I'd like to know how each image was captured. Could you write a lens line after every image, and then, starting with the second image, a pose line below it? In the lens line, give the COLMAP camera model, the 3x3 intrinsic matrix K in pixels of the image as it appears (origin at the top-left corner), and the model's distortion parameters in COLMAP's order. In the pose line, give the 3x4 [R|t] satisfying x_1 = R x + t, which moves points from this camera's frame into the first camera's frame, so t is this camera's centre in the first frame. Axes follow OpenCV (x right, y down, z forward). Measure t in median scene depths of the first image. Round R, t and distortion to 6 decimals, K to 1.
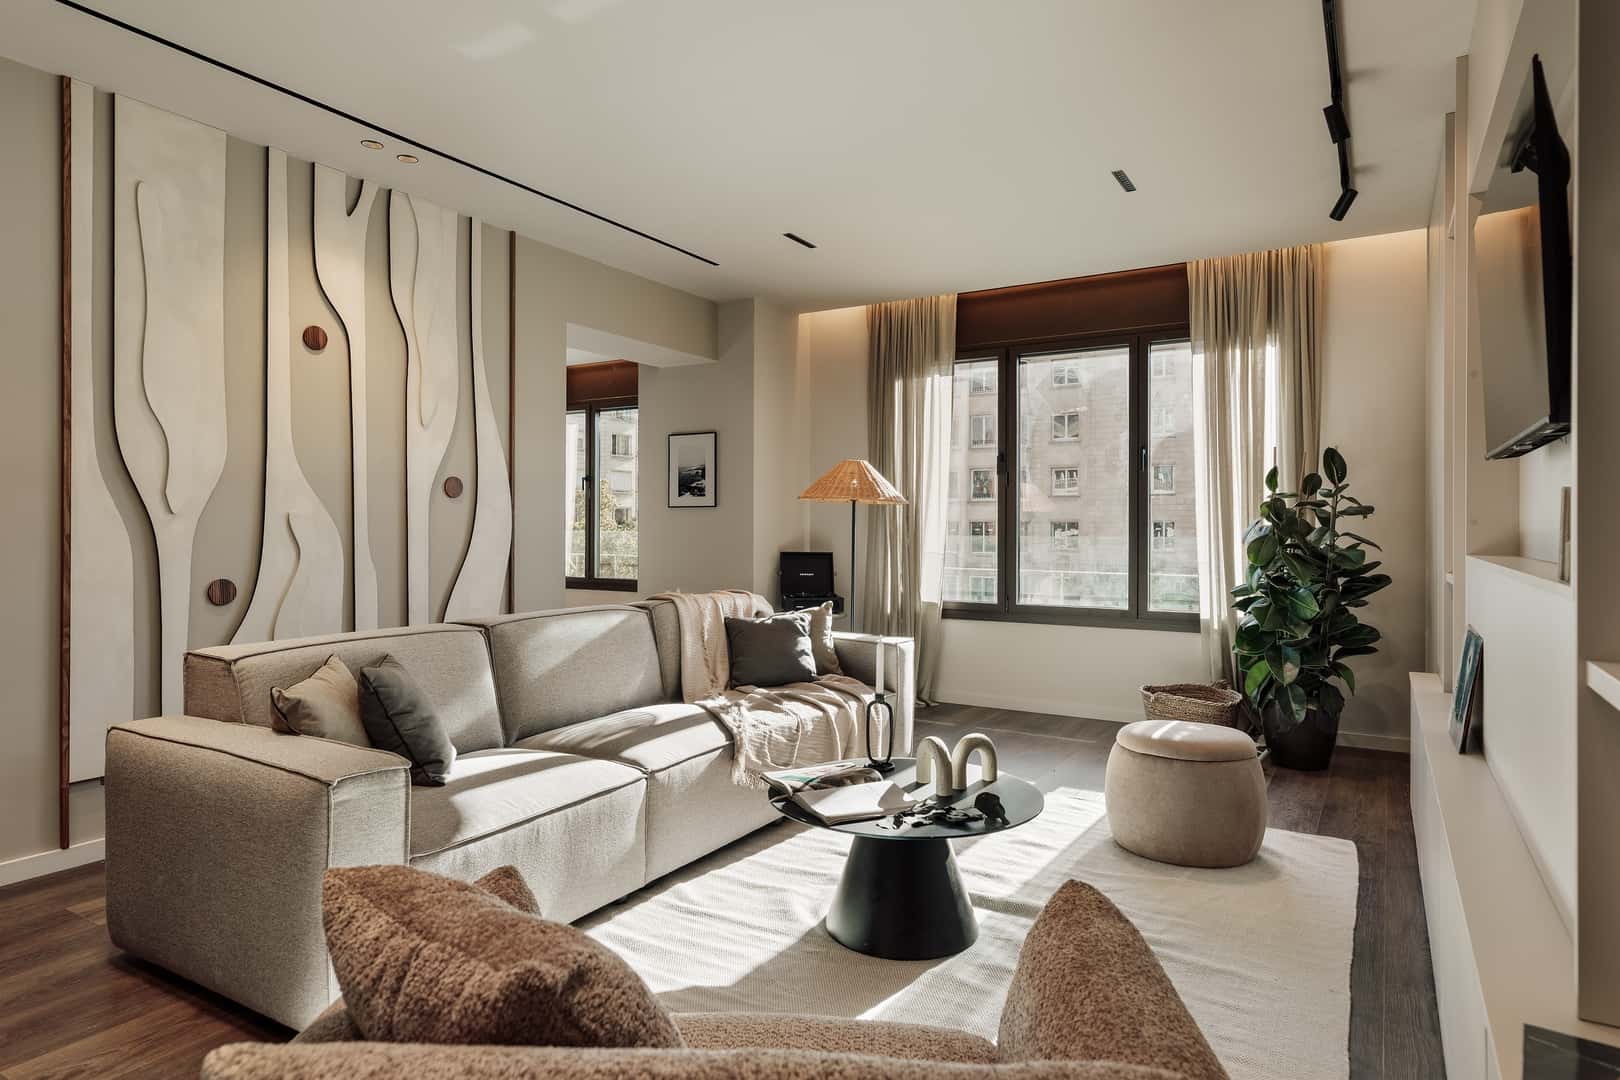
lens RADIAL K [[927.4, 0, 806.4], [0, 927.4, 530.5], [0, 0, 1]] dist [-0.002477, 0.000278]
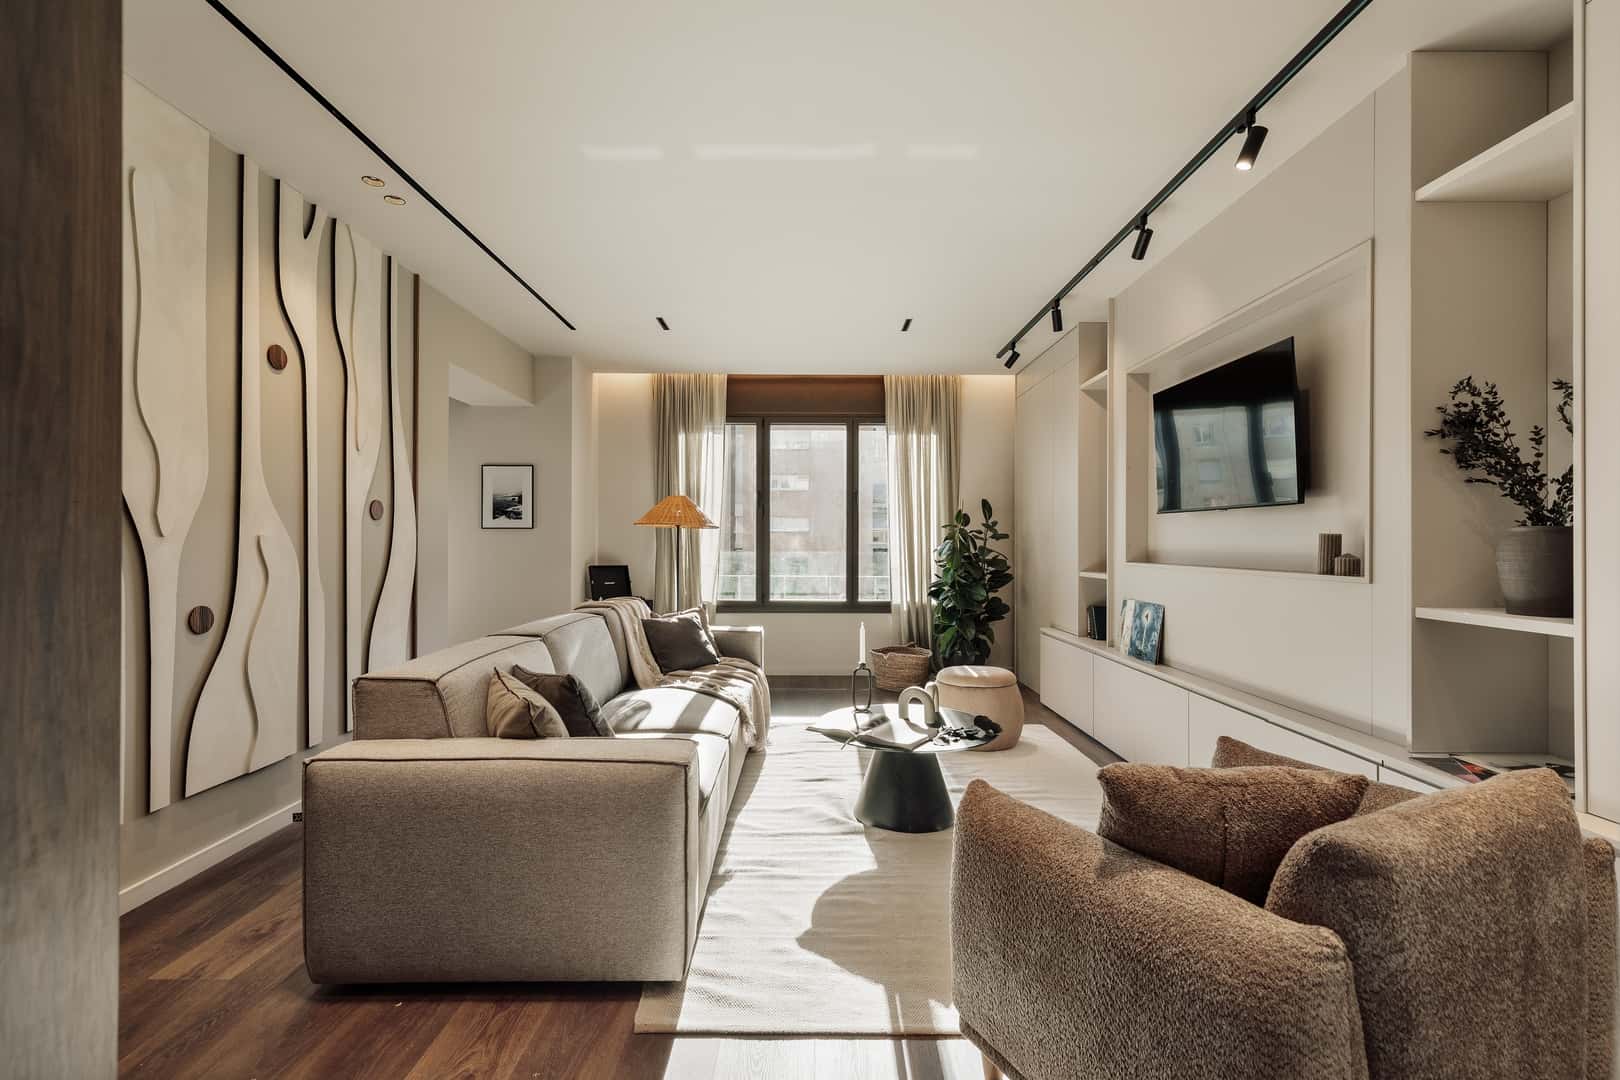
lens RADIAL K [[719.7, 0, 810.0], [0, 719.7, 540.0], [0, 0, 1]] dist [-0.001577, 0.000020]
pose [[0.853792, 0.002451, 0.520608, -0.335060], [0.000472, 0.999985, -0.005482, -0.006823], [-0.520614, 0.004926, 0.853778, 0.039617]]
